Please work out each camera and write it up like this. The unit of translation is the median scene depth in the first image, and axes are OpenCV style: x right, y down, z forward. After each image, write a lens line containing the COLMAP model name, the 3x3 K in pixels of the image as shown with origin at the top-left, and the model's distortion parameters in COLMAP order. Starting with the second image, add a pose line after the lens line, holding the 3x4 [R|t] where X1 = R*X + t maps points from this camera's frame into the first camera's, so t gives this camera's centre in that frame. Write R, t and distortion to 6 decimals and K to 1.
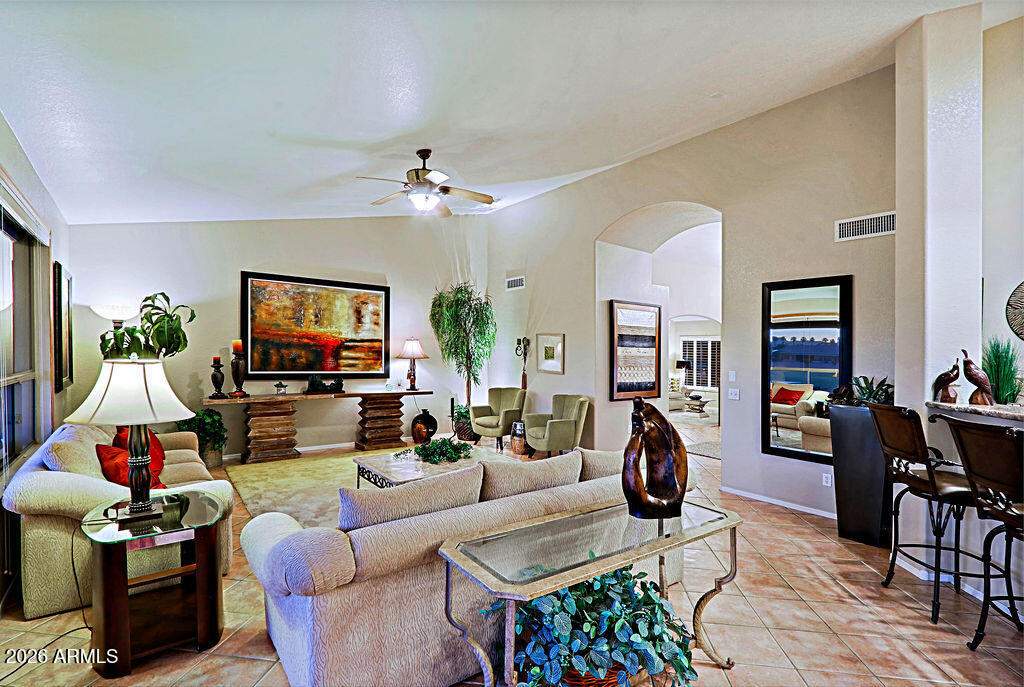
lens RADIAL K [[480.1, 0, 494.9], [0, 480.1, 370.8], [0, 0, 1]] dist [-0.015419, 0.001584]
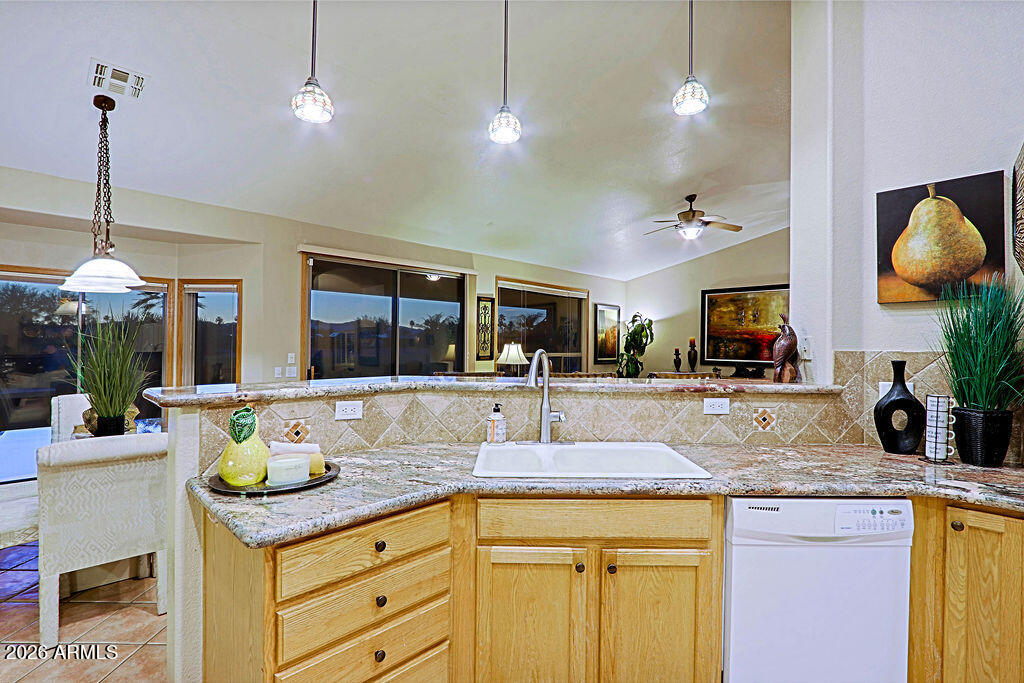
lens RADIAL K [[480.1, 0, 505.9], [0, 480.1, 343.1], [0, 0, 1]] dist [-0.015419, 0.001584]
pose [[0.147187, -0.023027, -0.988841, 0.888831], [-0.045448, 0.998516, -0.030017, 0.026345], [0.988064, 0.049359, 0.145922, 0.218138]]
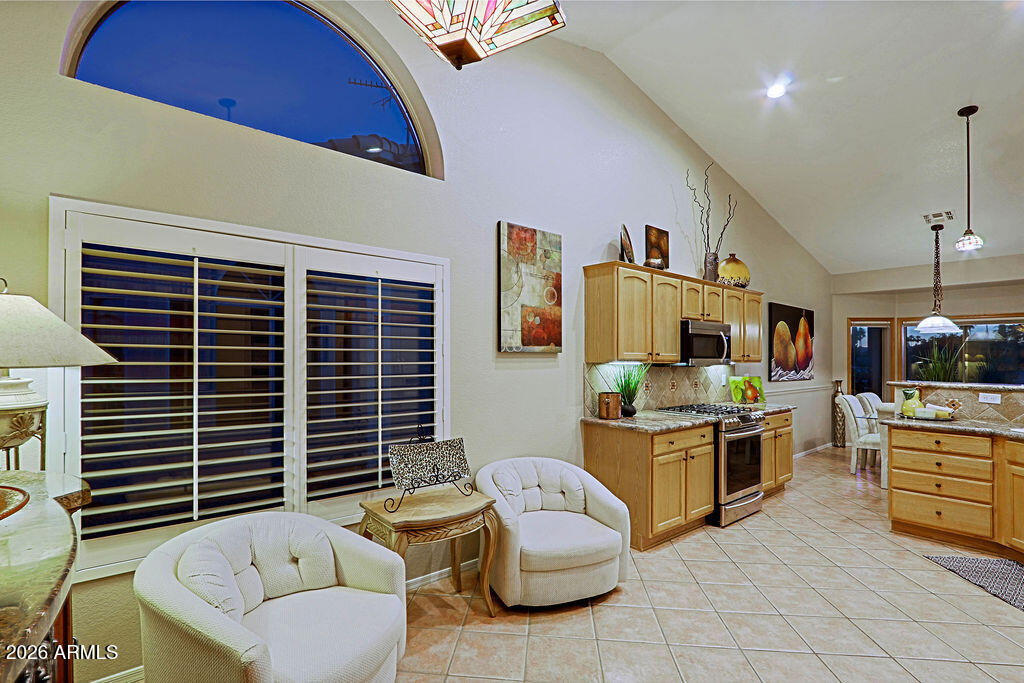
lens RADIAL K [[480.1, 0, 497.1], [0, 480.1, 348.4], [0, 0, 1]] dist [-0.015419, 0.001584]
pose [[-0.998202, -0.030163, -0.051794, 1.243867], [-0.031532, 0.999169, 0.025810, 0.005331], [0.050972, 0.027397, -0.998324, 0.776815]]
